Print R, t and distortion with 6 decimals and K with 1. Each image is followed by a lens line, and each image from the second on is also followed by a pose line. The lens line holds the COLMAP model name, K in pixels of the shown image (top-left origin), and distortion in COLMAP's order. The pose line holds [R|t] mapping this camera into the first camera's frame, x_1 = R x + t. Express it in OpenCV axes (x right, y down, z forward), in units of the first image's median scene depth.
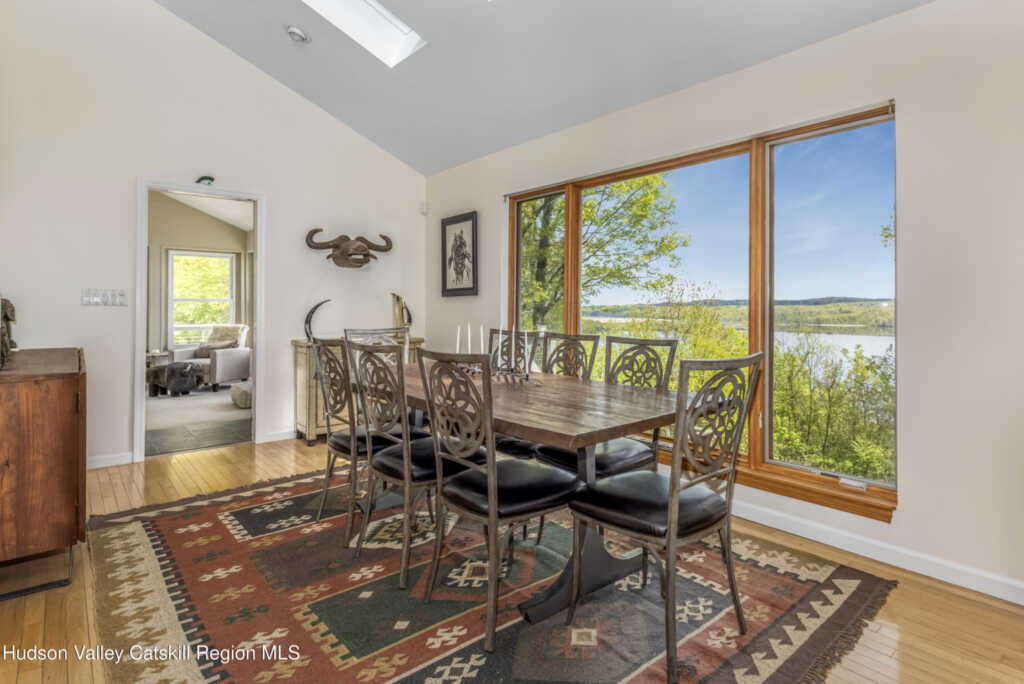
lens RADIAL K [[539.6, 0, 512.8], [0, 539.6, 301.9], [0, 0, 1]] dist [0.002685, 0.000215]
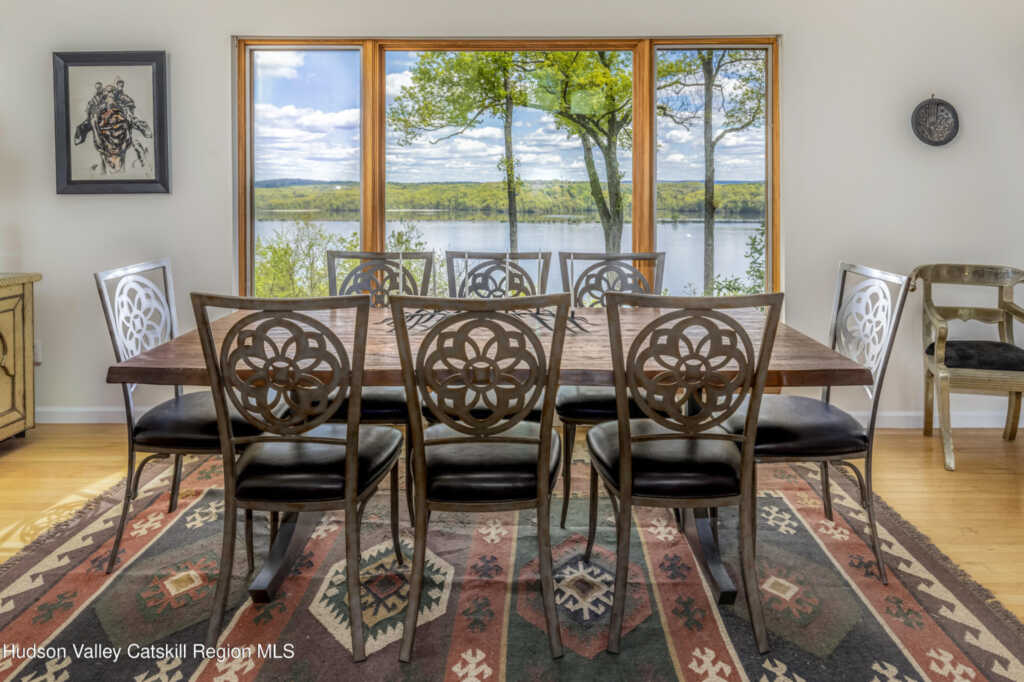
lens RADIAL K [[674.7, 0, 500.7], [0, 674.7, 209.6], [0, 0, 1]] dist [0.006037, -0.000016]
pose [[0.665633, -0.024877, 0.745865, -0.661668], [-0.003194, 0.999340, 0.036182, -0.039569], [-0.746273, -0.026466, 0.665114, 0.392347]]
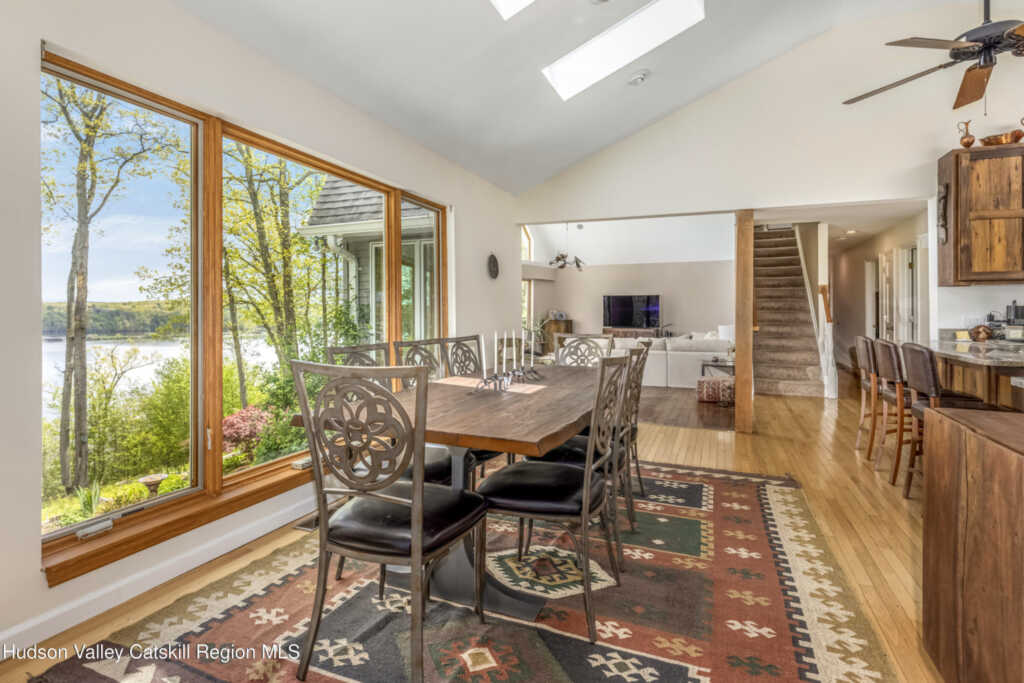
lens RADIAL K [[539.6, 0, 499.8], [0, 539.6, 312.1], [0, 0, 1]] dist [0.002685, 0.000215]
pose [[-0.473741, -0.014296, 0.880548, -0.914603], [-0.014011, 0.999864, 0.008695, -0.006553], [-0.880553, -0.008218, -0.473877, 1.463592]]
